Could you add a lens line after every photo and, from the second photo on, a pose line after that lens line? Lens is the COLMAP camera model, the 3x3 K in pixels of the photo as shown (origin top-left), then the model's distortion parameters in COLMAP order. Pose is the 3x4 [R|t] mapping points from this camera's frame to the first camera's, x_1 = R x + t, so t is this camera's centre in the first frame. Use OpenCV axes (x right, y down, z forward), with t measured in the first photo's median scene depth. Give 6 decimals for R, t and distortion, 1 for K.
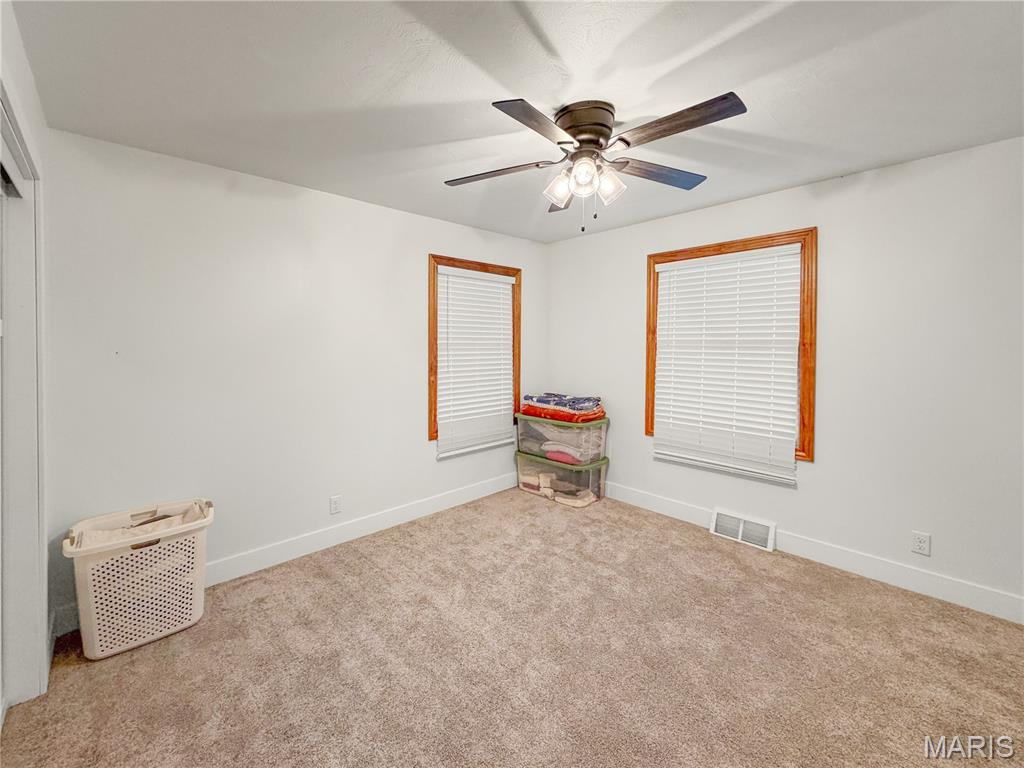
lens RADIAL K [[424.0, 0, 509.0], [0, 424.0, 352.8], [0, 0, 1]] dist [0.000610, 0.000150]
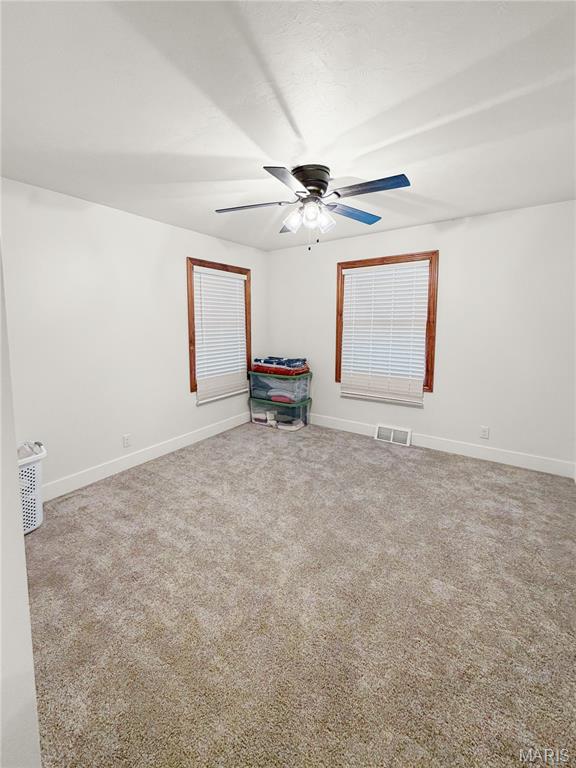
lens RADIAL K [[318.0, 0, 288.6], [0, 318.0, 355.7], [0, 0, 1]] dist [0.000610, 0.000150]
pose [[0.977015, -0.027078, 0.211443, -0.112441], [0.009380, 0.996399, 0.084262, 0.000223], [-0.212963, -0.080342, 0.973751, -0.107189]]
